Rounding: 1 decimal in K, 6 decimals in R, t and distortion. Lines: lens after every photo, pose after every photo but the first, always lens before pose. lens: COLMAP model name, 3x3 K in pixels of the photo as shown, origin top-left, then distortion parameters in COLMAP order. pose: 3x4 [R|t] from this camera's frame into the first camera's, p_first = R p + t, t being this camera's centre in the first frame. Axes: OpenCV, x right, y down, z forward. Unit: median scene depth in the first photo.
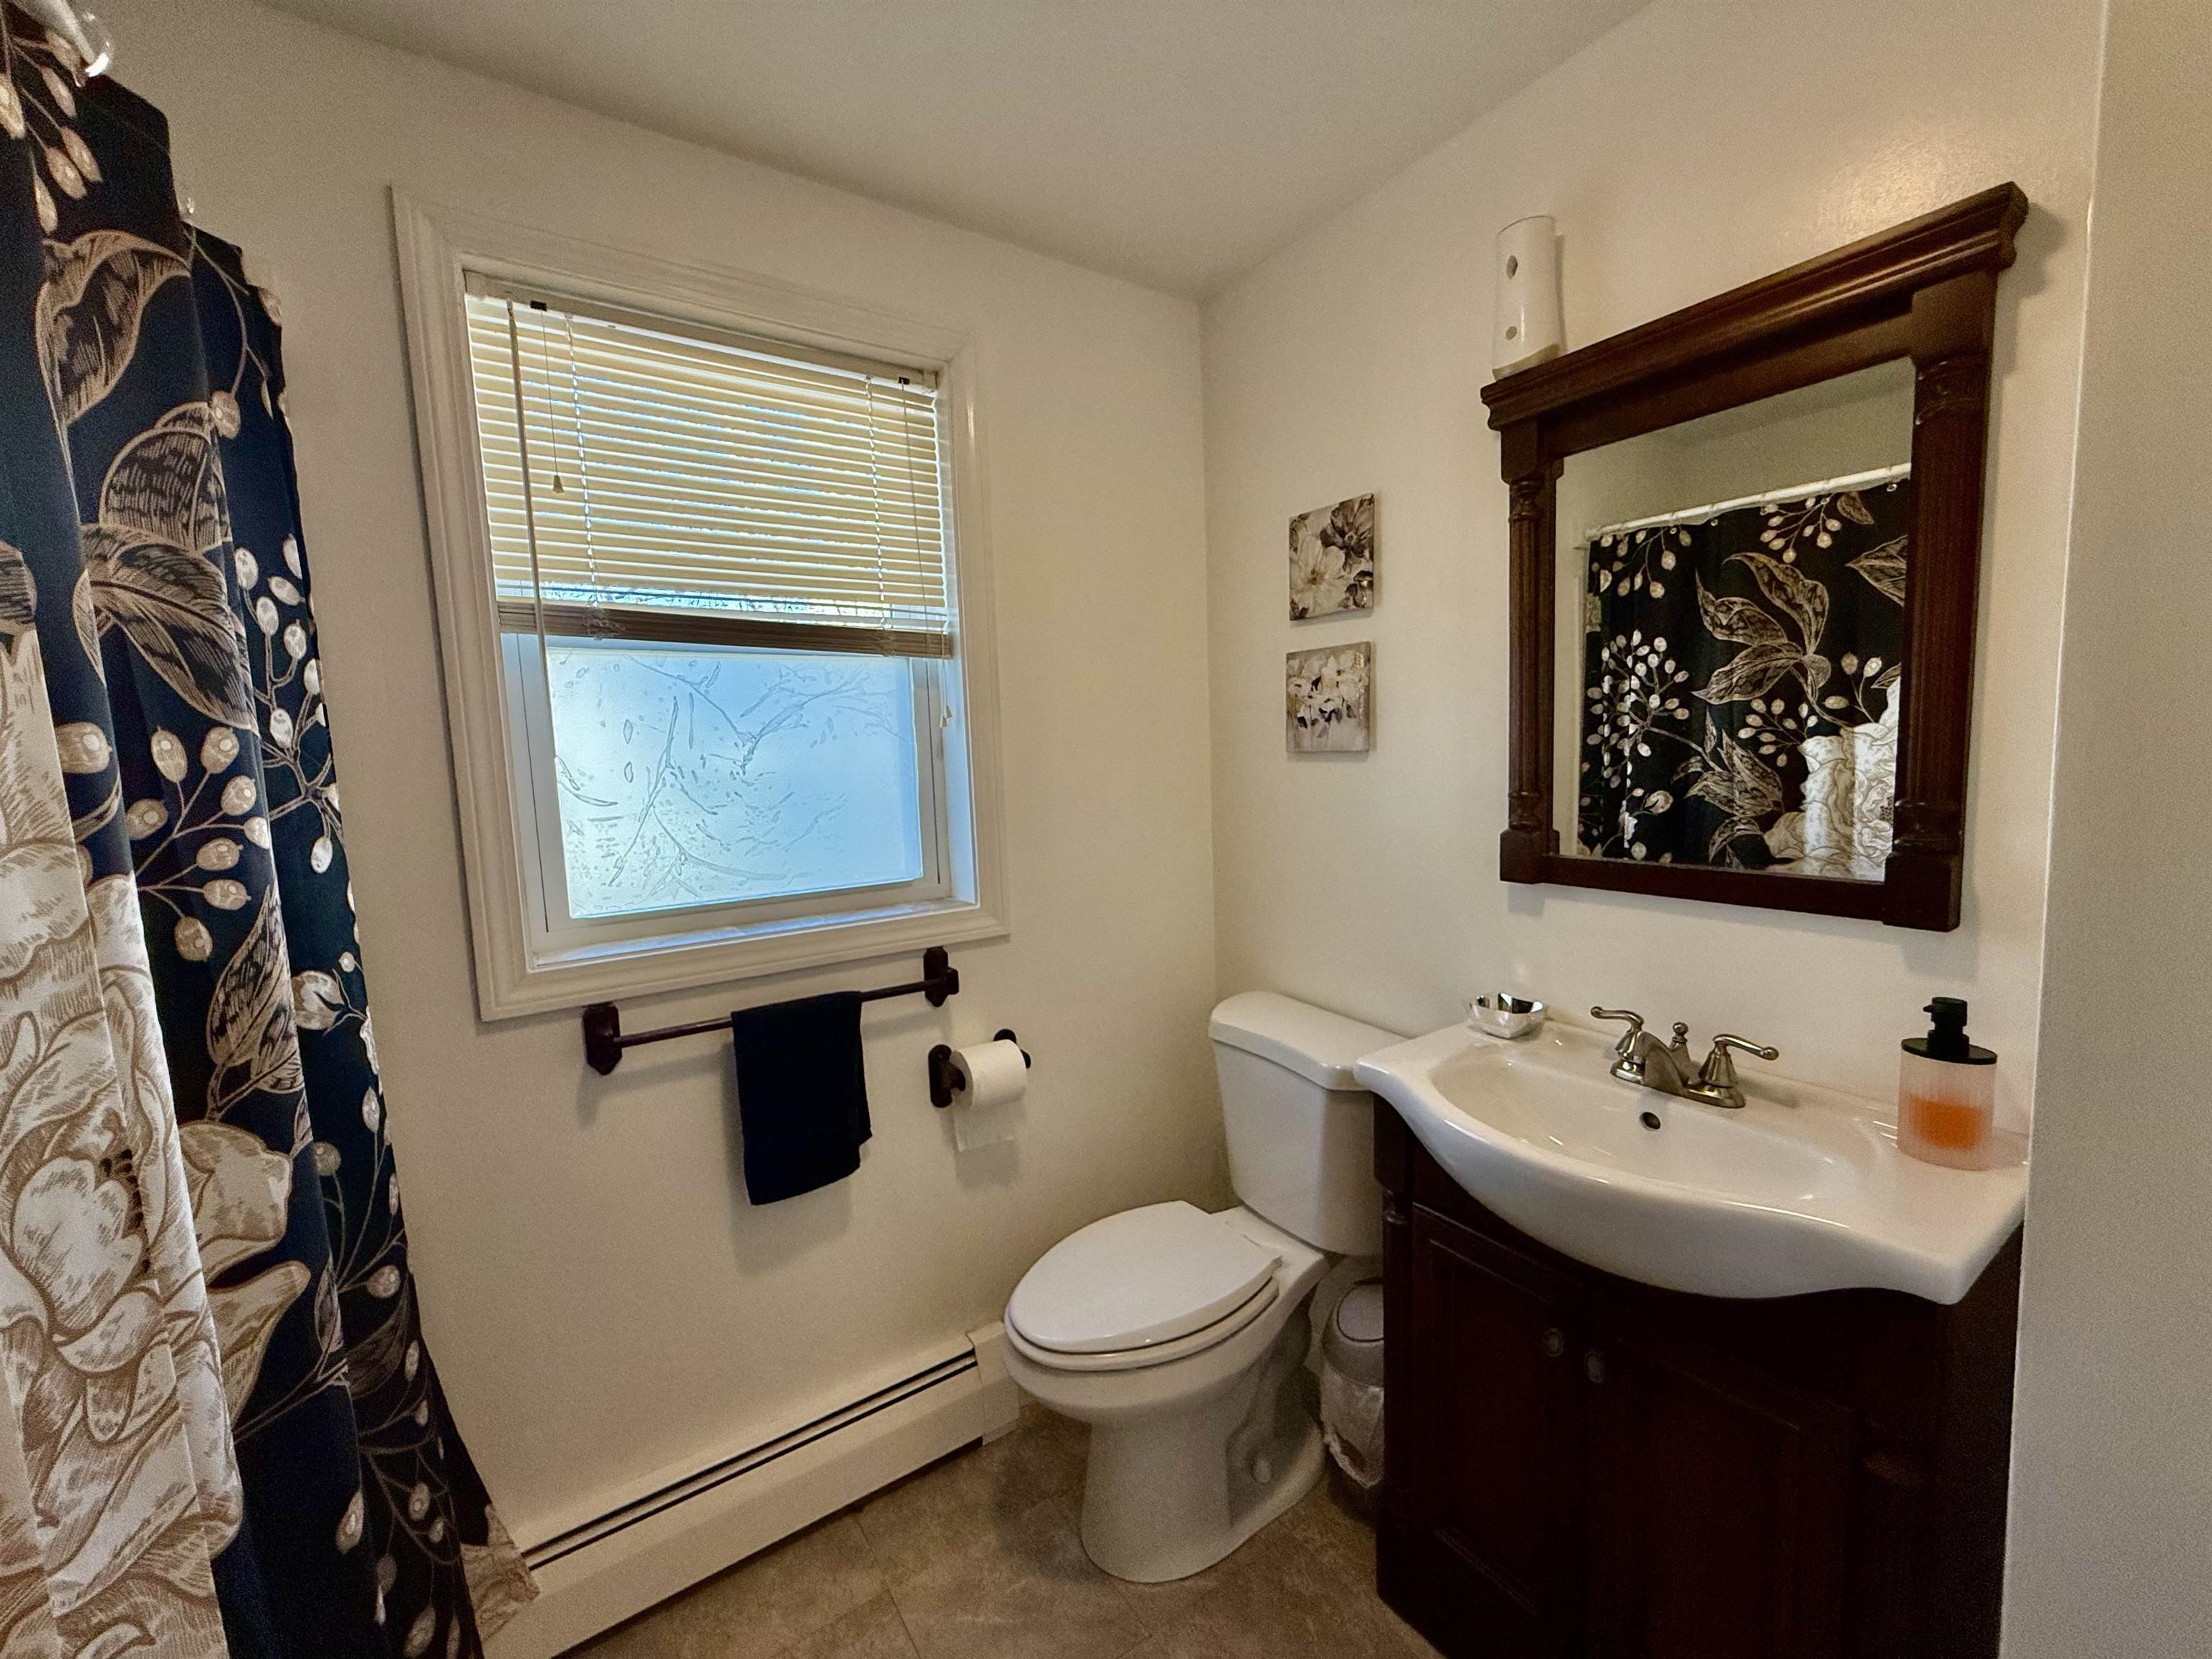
lens RADIAL K [[860.7, 0, 1106.0], [0, 860.7, 829.5], [0, 0, 1]] dist [-0.003931, -0.000303]
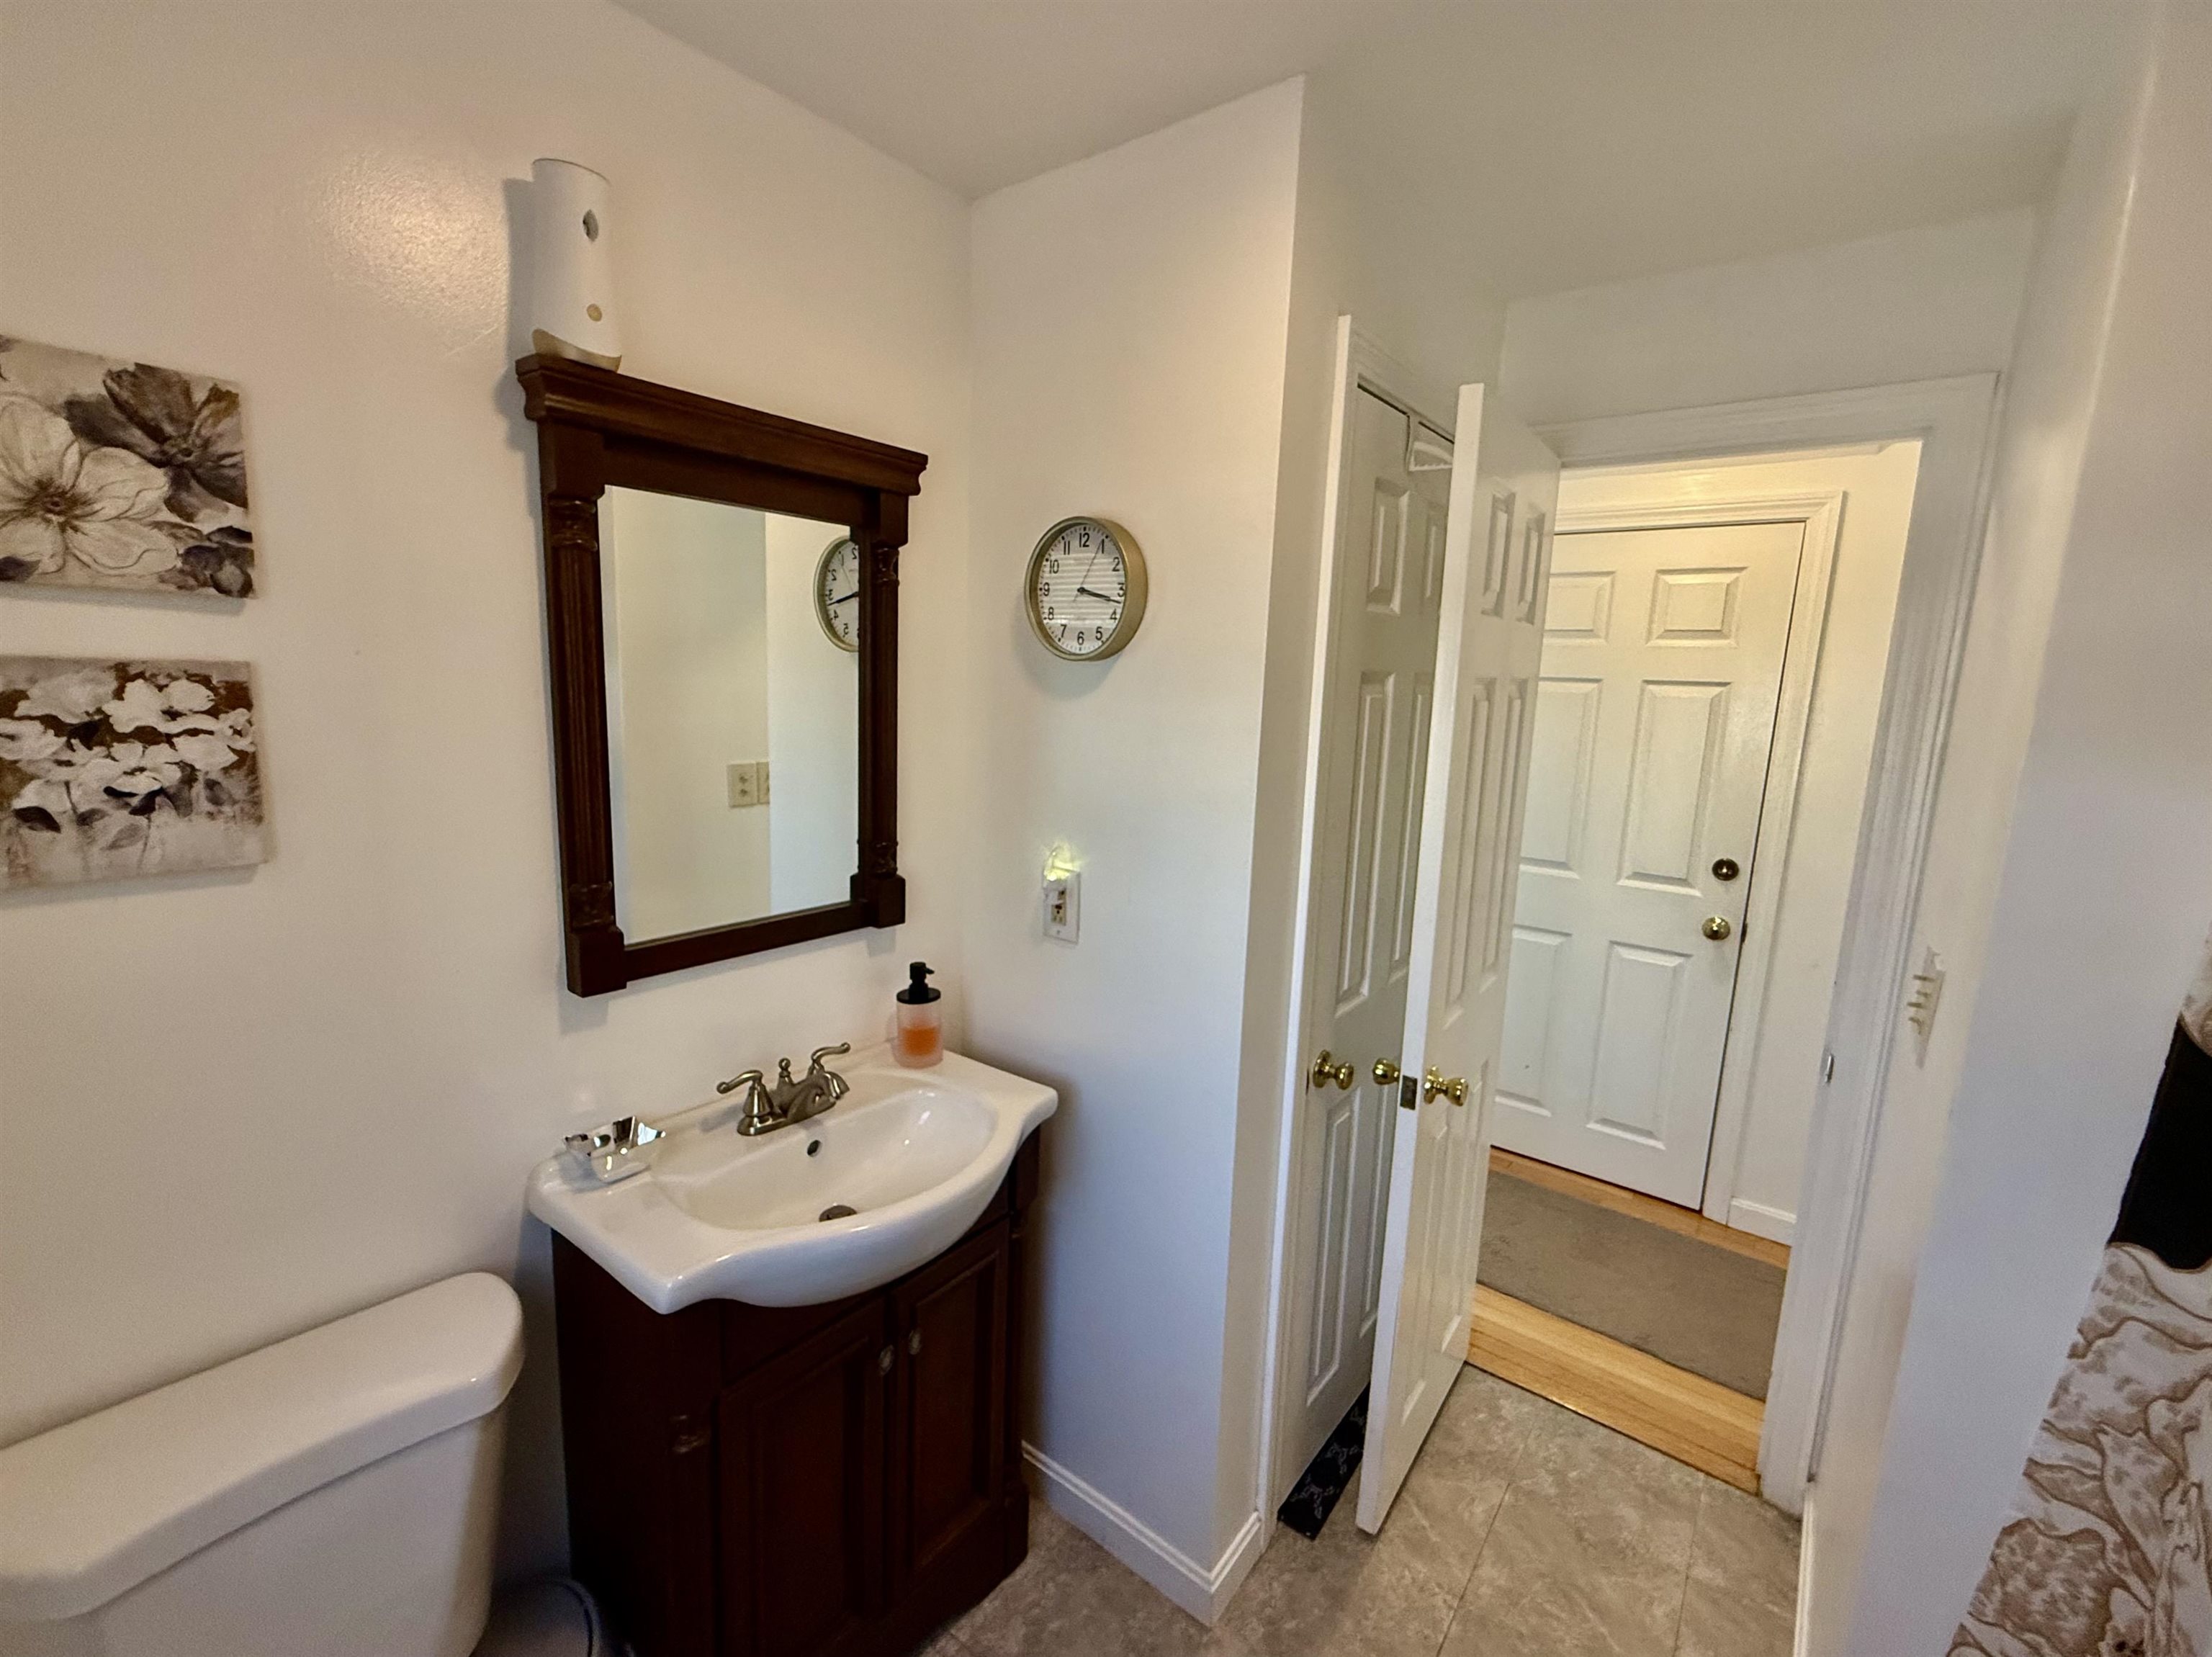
lens RADIAL K [[860.8, 0, 1106.0], [0, 860.8, 828.5], [0, 0, 1]] dist [-0.003931, -0.000303]
pose [[-0.273625, -0.134415, 0.952398, -0.361077], [0.056837, 0.986197, 0.155514, -0.168525], [-0.960156, 0.096684, -0.262208, 0.633838]]
